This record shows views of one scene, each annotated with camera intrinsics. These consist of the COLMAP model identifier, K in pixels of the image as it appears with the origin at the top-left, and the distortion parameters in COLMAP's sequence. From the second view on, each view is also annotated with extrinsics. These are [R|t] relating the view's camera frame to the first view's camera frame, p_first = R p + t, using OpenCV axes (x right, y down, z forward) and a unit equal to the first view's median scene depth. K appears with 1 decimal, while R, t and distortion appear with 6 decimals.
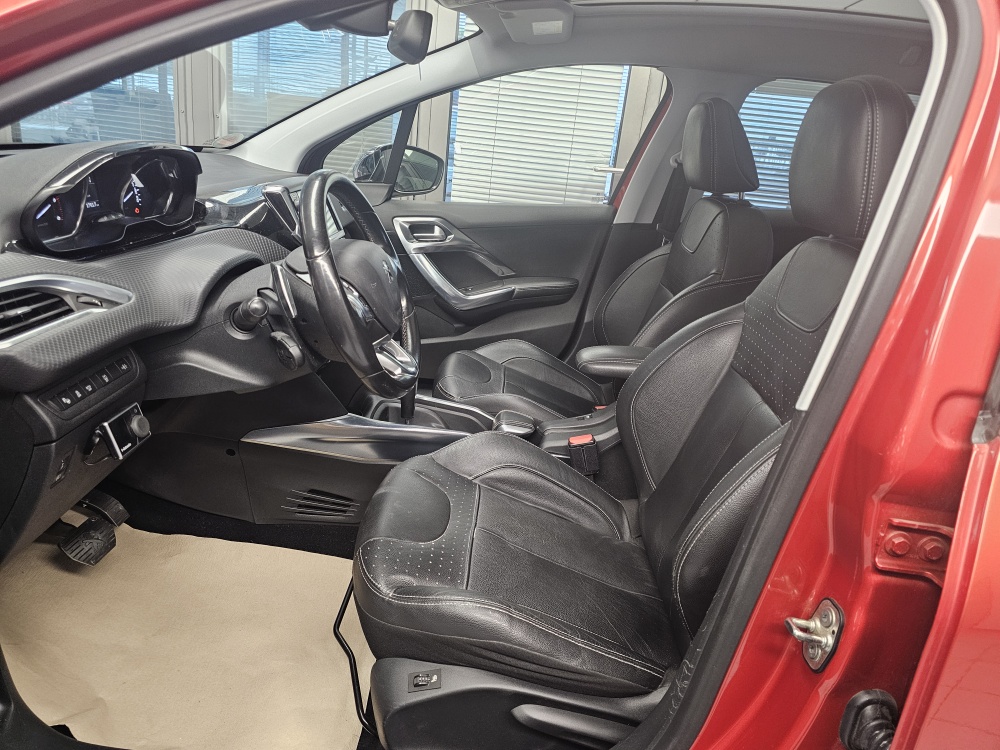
lens RADIAL K [[688.9, 0, 508.1], [0, 688.9, 368.6], [0, 0, 1]] dist [0.006856, -0.026149]
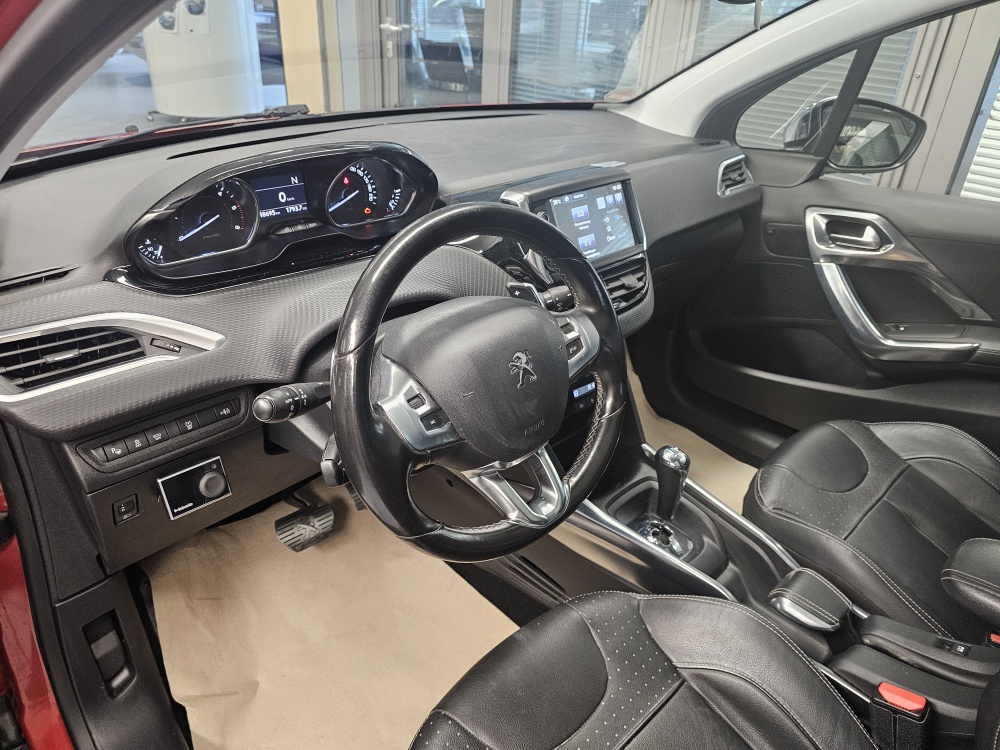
lens RADIAL K [[695.0, 0, 486.9], [0, 695.0, 360.3], [0, 0, 1]] dist [0.017352, -0.000831]
pose [[0.705890, 0.264269, -0.657177, 0.176362], [-0.196426, 0.964440, 0.176841, -0.200674], [0.680541, 0.004257, 0.732698, 0.390438]]
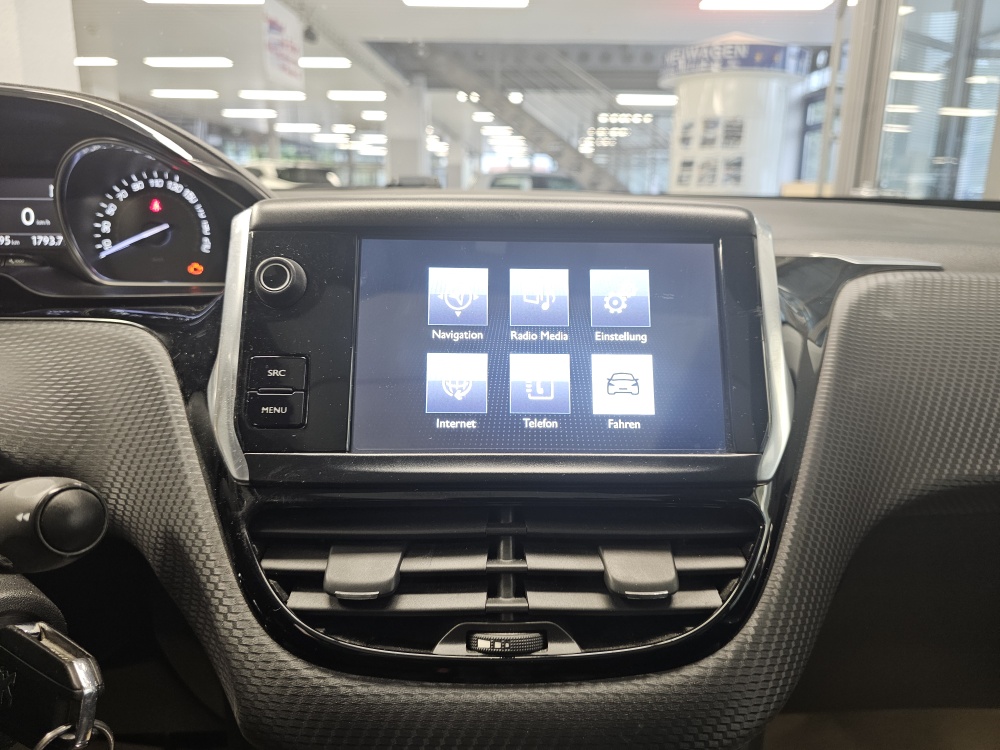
lens RADIAL K [[688.9, 0, 508.1], [0, 688.9, 368.6], [0, 0, 1]] dist [0.006856, -0.026149]
pose [[0.058753, 0.139839, -0.988430, -0.058499], [-0.332539, 0.936331, 0.112702, -0.248597], [0.941257, 0.322070, 0.101514, 1.009362]]
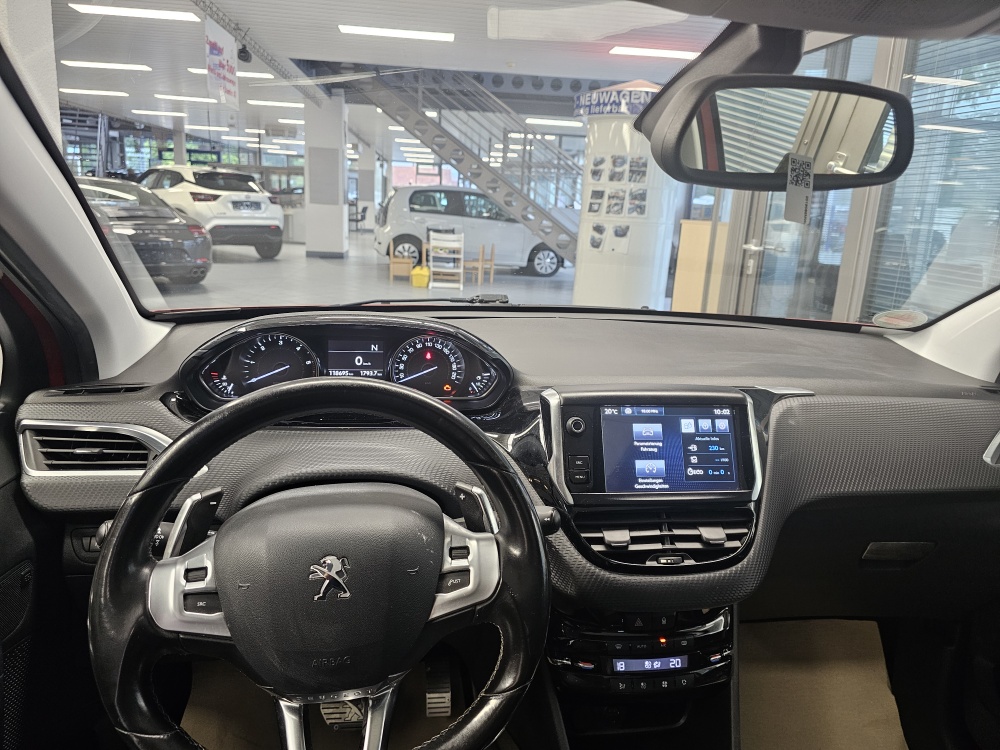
lens RADIAL K [[669.6, 0, 494.0], [0, 669.6, 365.3], [0, 0, 1]] dist [0.055903, -0.062183]
pose [[0.181099, 0.138870, -0.973611, 0.253184], [-0.347559, 0.935136, 0.068733, -0.289869], [0.920003, 0.325940, 0.217618, 0.741948]]
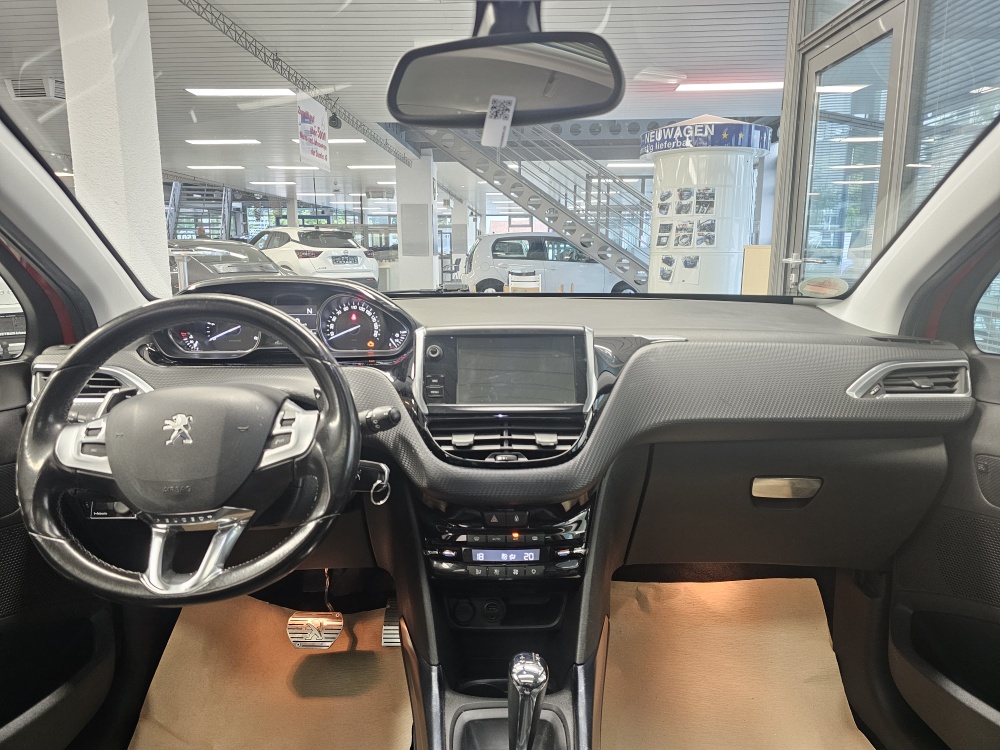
lens RADIAL K [[660.3, 0, 496.1], [0, 660.3, 371.4], [0, 0, 1]] dist [0.097160, -0.116655]
pose [[0.037401, 0.075994, -0.996407, 0.410664], [-0.318831, 0.945899, 0.060174, -0.269141], [0.947073, 0.315435, 0.059607, 0.978743]]
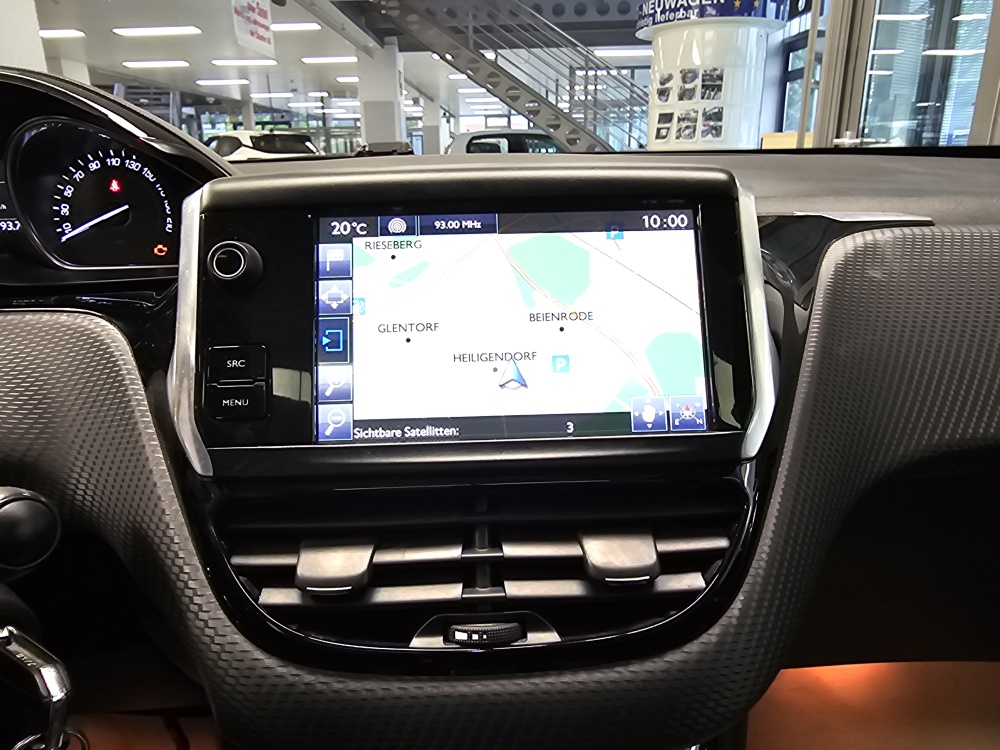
lens RADIAL K [[677.7, 0, 486.9], [0, 677.7, 375.9], [0, 0, 1]] dist [-0.000933, 0.000957]
pose [[0.055750, 0.203807, -0.977423, -0.072856], [-0.299628, 0.937240, 0.178338, -0.254338], [0.952426, 0.282921, 0.113318, 1.013290]]
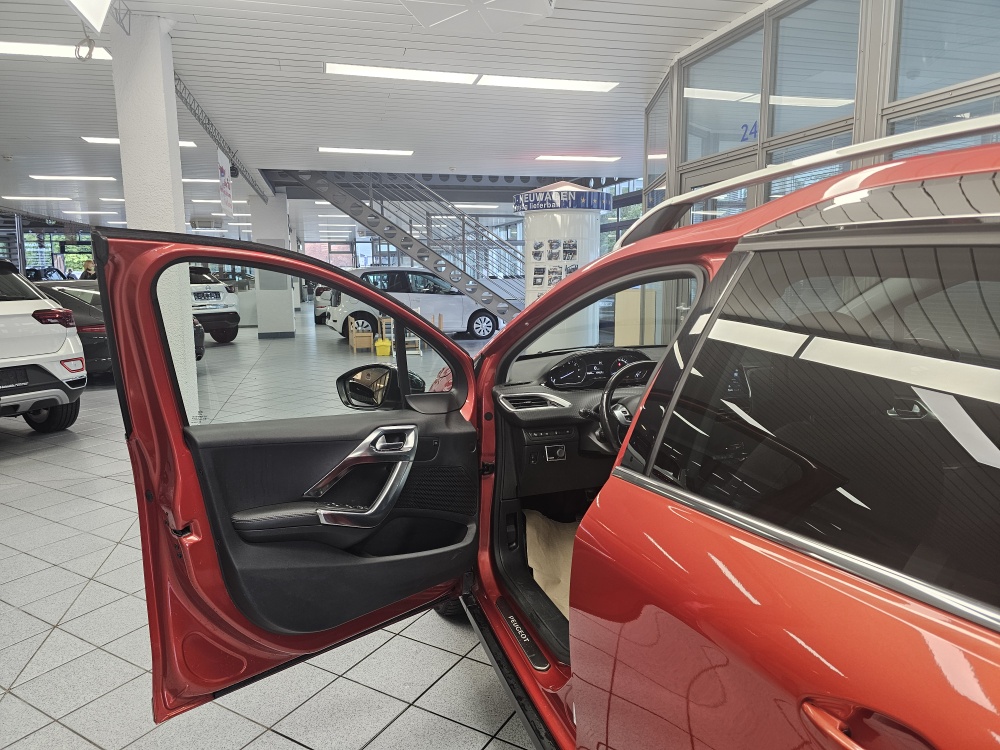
lens RADIAL K [[669.6, 0, 494.0], [0, 669.6, 365.3], [0, 0, 1]] dist [0.055903, -0.062183]
pose [[0.326694, 0.024755, -0.944806, 1.209497], [-0.265564, 0.961788, -0.066627, -0.001276], [0.907054, 0.272673, 0.320785, -0.099496]]
